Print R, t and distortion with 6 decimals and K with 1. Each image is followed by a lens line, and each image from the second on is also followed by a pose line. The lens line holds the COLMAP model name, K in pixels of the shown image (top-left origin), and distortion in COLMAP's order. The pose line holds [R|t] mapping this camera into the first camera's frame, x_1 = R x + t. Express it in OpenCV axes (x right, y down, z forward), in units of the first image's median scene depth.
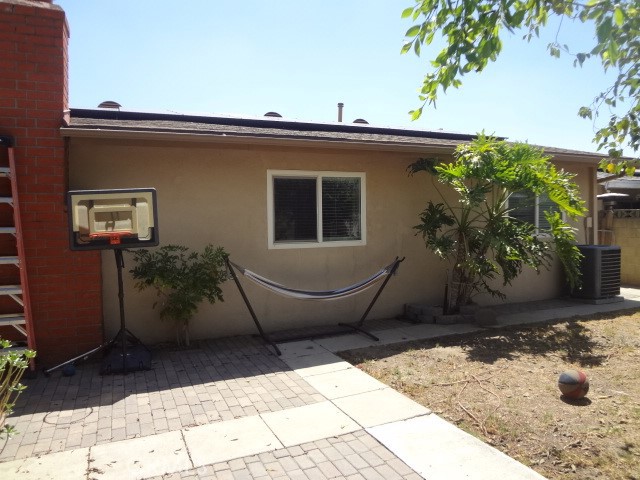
lens RADIAL K [[468.5, 0, 320.4], [0, 468.5, 238.9], [0, 0, 1]] dist [-0.056711, 0.008548]
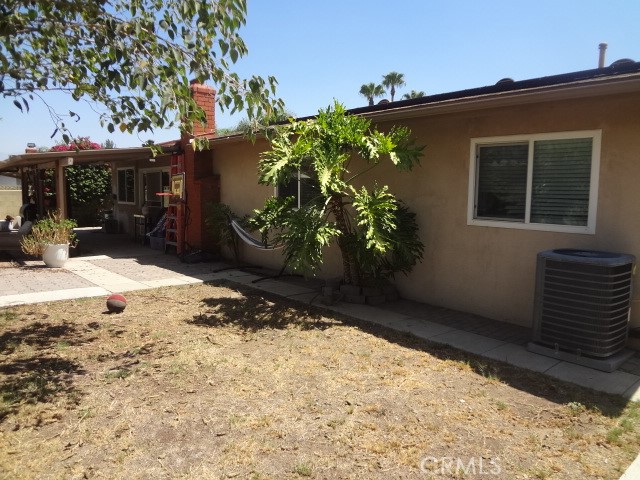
lens RADIAL K [[468.5, 0, 316.5], [0, 468.5, 235.1], [0, 0, 1]] dist [-0.056711, 0.008548]
pose [[0.283942, 0.087533, -0.954838, 0.657271], [-0.111157, 0.992115, 0.057895, 0.021650], [0.952377, 0.089698, 0.291433, 0.427561]]
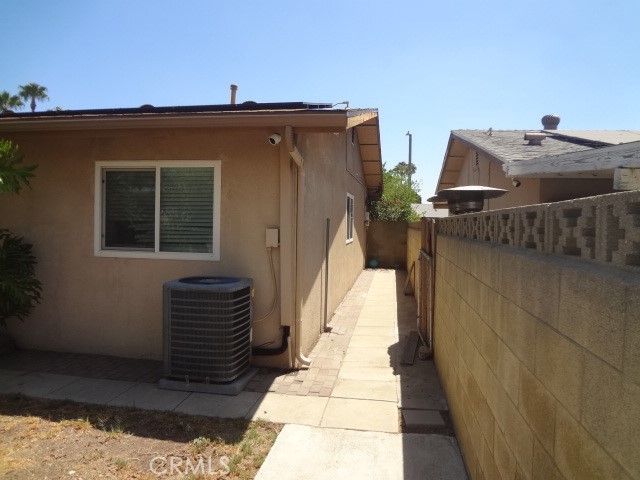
lens RADIAL K [[468.5, 0, 320.2], [0, 468.5, 235.7], [0, 0, 1]] dist [-0.056711, 0.008548]
pose [[0.835671, 0.021588, -0.548806, 0.644154], [-0.066820, 0.995801, -0.062577, 0.010245], [0.545150, 0.088965, 0.833605, 0.506511]]
